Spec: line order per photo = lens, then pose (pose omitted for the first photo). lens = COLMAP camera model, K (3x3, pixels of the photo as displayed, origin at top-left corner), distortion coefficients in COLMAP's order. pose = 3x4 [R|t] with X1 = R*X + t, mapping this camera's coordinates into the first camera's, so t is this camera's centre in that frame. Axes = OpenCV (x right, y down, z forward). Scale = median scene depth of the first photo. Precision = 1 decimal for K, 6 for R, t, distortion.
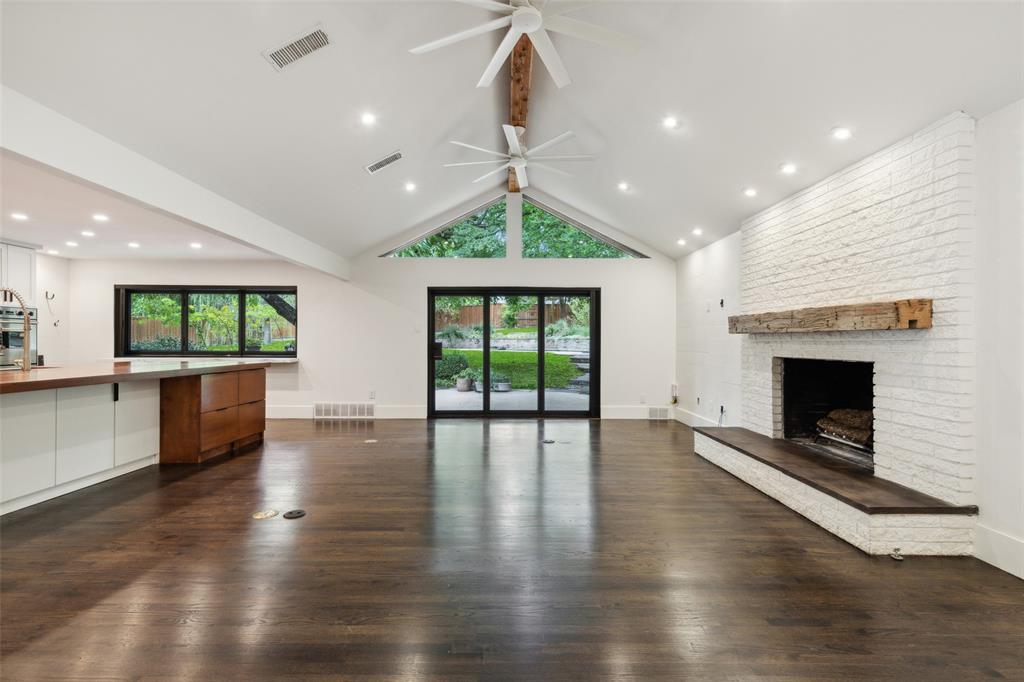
lens RADIAL K [[467.7, 0, 512.2], [0, 467.7, 341.4], [0, 0, 1]] dist [0.009897, -0.000155]
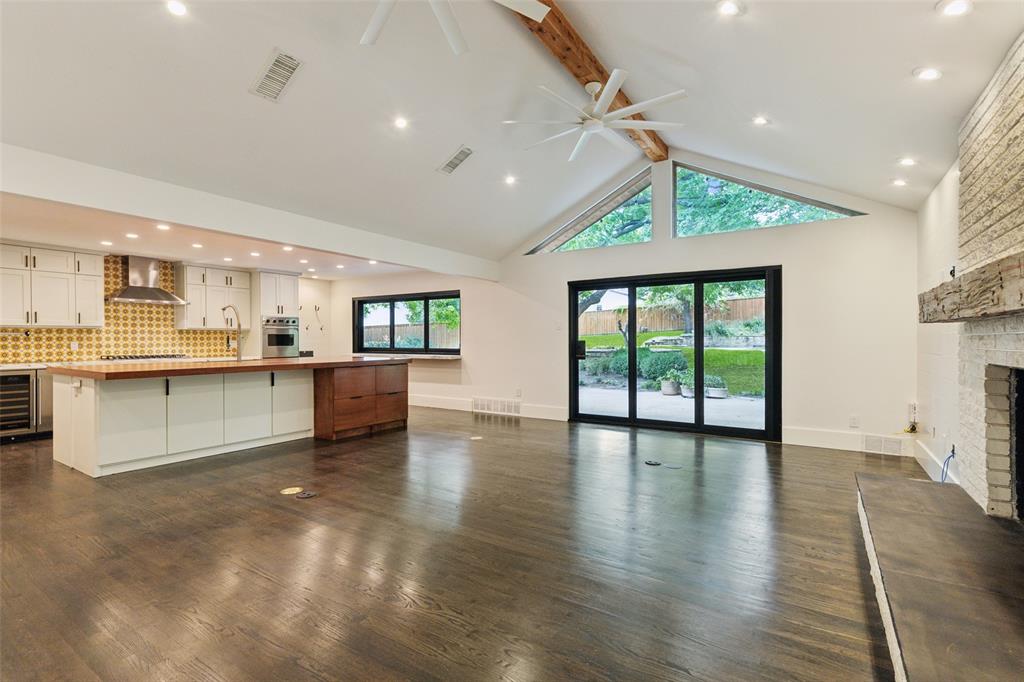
lens RADIAL K [[467.7, 0, 516.7], [0, 467.7, 339.6], [0, 0, 1]] dist [0.009897, -0.000155]
pose [[0.834781, -0.005773, -0.550552, 0.260318], [0.005420, 0.999983, -0.002268, 0.001891], [0.550556, -0.001091, 0.834798, 0.159050]]
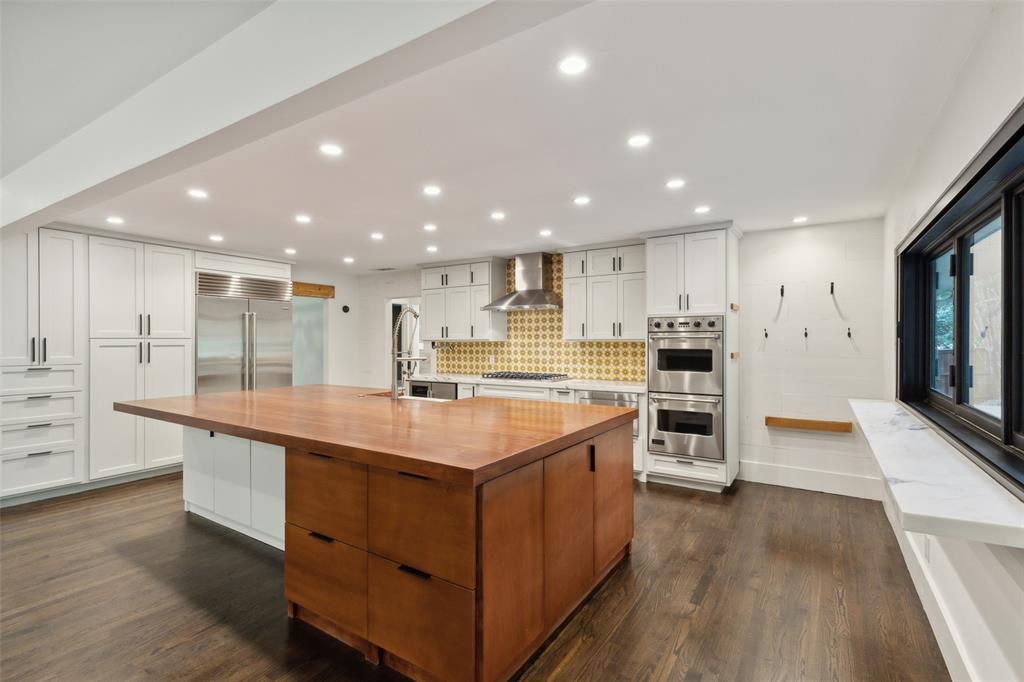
lens RADIAL K [[467.7, 0, 506.8], [0, 467.7, 341.8], [0, 0, 1]] dist [0.009897, -0.000155]
pose [[-0.548351, 0.002580, -0.836244, -0.236850], [0.000165, 0.999996, 0.002977, -0.028652], [0.836248, 0.001494, -0.548349, 0.959034]]
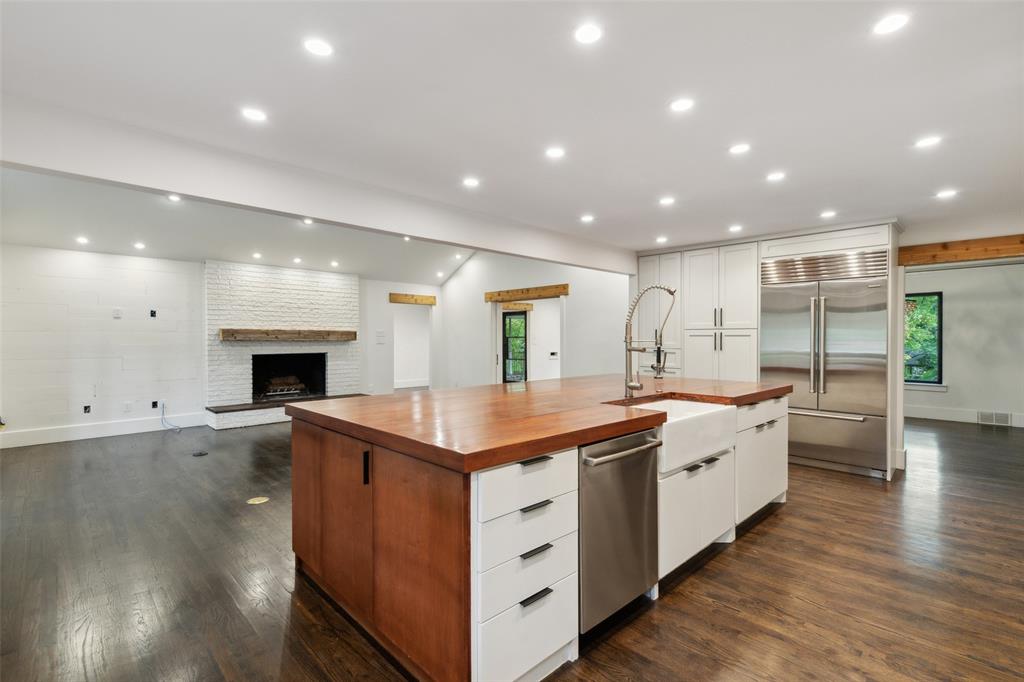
lens RADIAL K [[467.7, 0, 510.8], [0, 467.7, 341.5], [0, 0, 1]] dist [0.009897, -0.000155]
pose [[-0.688394, -0.005902, 0.725313, -0.835684], [-0.000256, 0.999969, 0.007894, -0.017542], [-0.725337, 0.005249, -0.688374, 0.949216]]
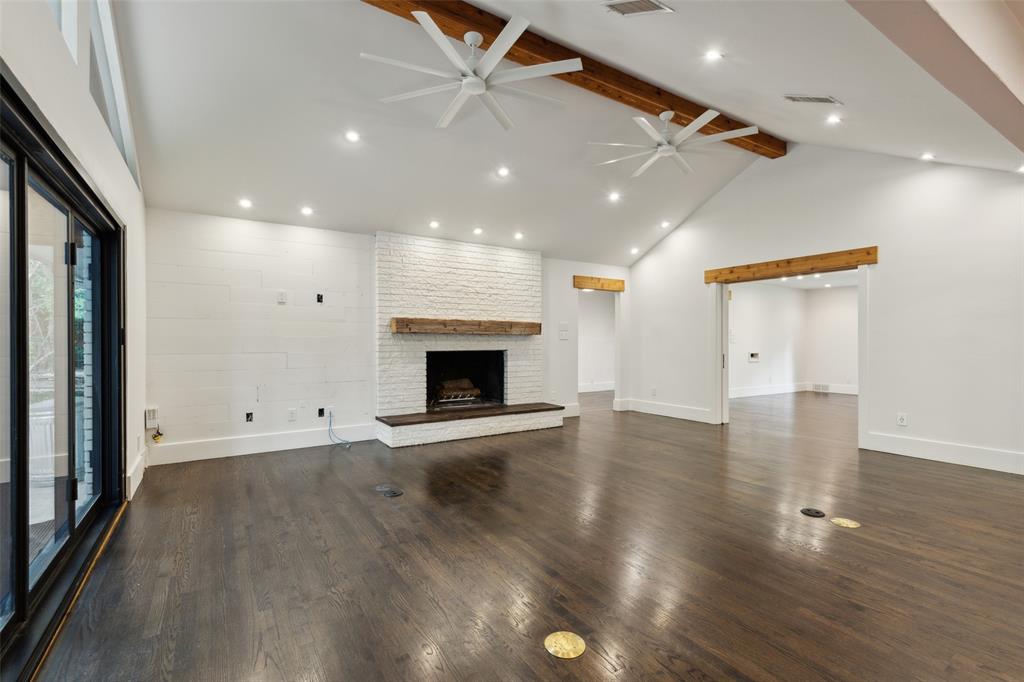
lens RADIAL K [[467.7, 0, 513.5], [0, 467.7, 342.8], [0, 0, 1]] dist [0.009897, -0.000155]
pose [[-0.525985, -0.005881, 0.850474, -0.452734], [-0.001704, 0.999981, 0.005860, 0.000718], [-0.850492, 0.001633, -0.525985, 0.950851]]
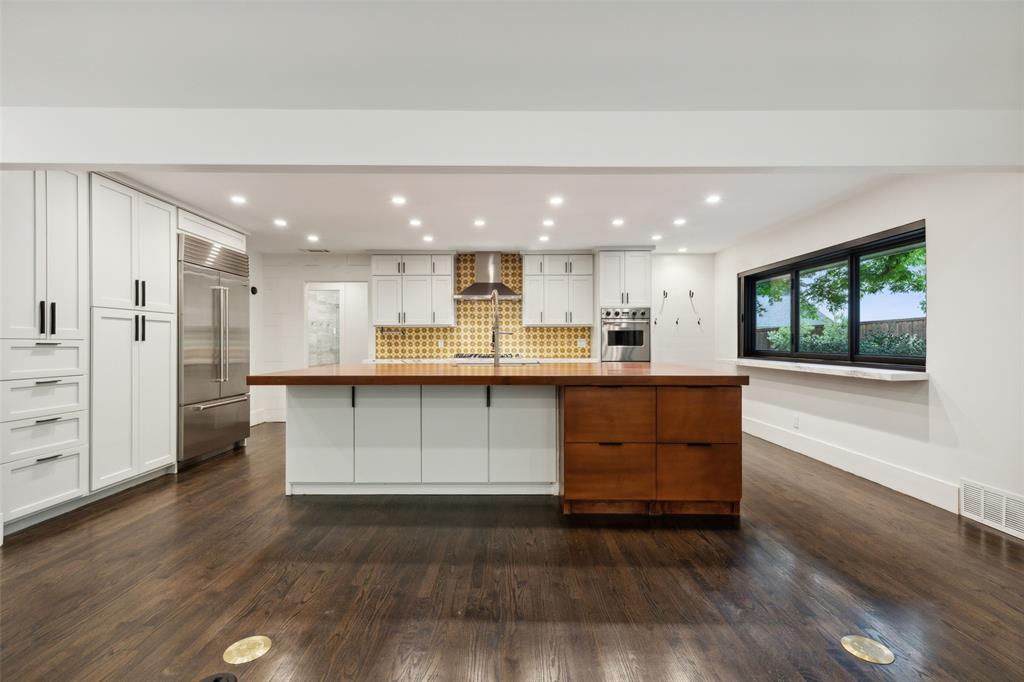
lens RADIAL K [[467.7, 0, 511.0], [0, 467.7, 342.4], [0, 0, 1]] dist [0.009897, -0.000155]
pose [[0.000548, 0.001060, -0.999999, 0.012211], [0.002016, 0.999997, 0.001061, 0.004034], [0.999998, -0.002017, 0.000546, 0.596106]]
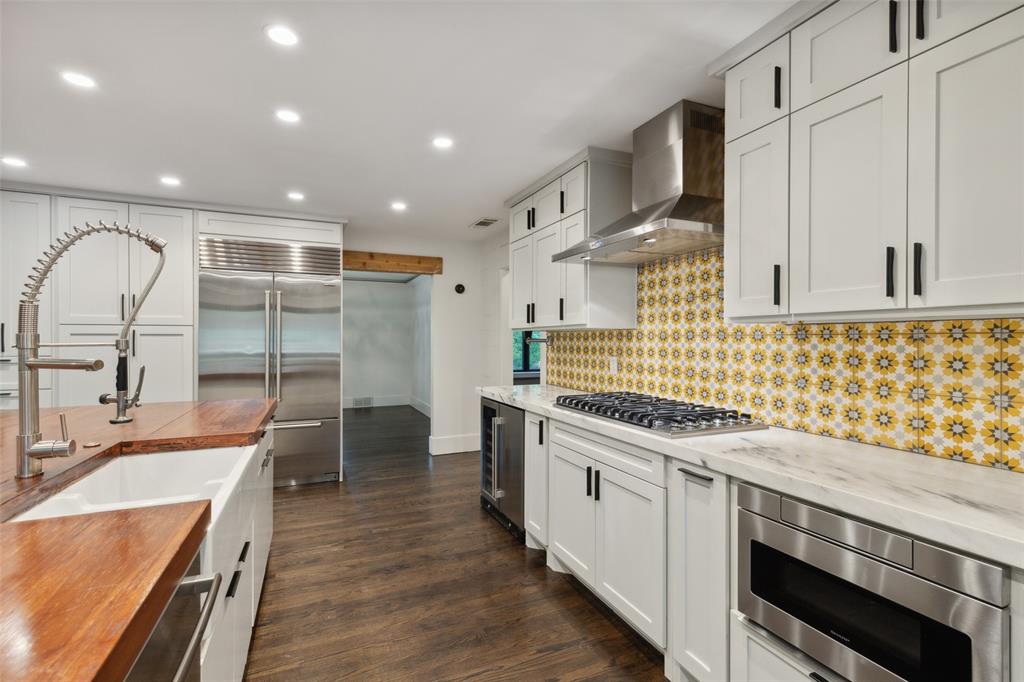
lens RADIAL K [[467.7, 0, 521.5], [0, 467.7, 339.8], [0, 0, 1]] dist [0.009897, -0.000155]
pose [[-0.919068, -0.002537, -0.394090, -0.706482], [-0.003891, 0.999989, 0.002637, -0.017892], [0.394079, 0.003957, -0.919068, 0.823167]]
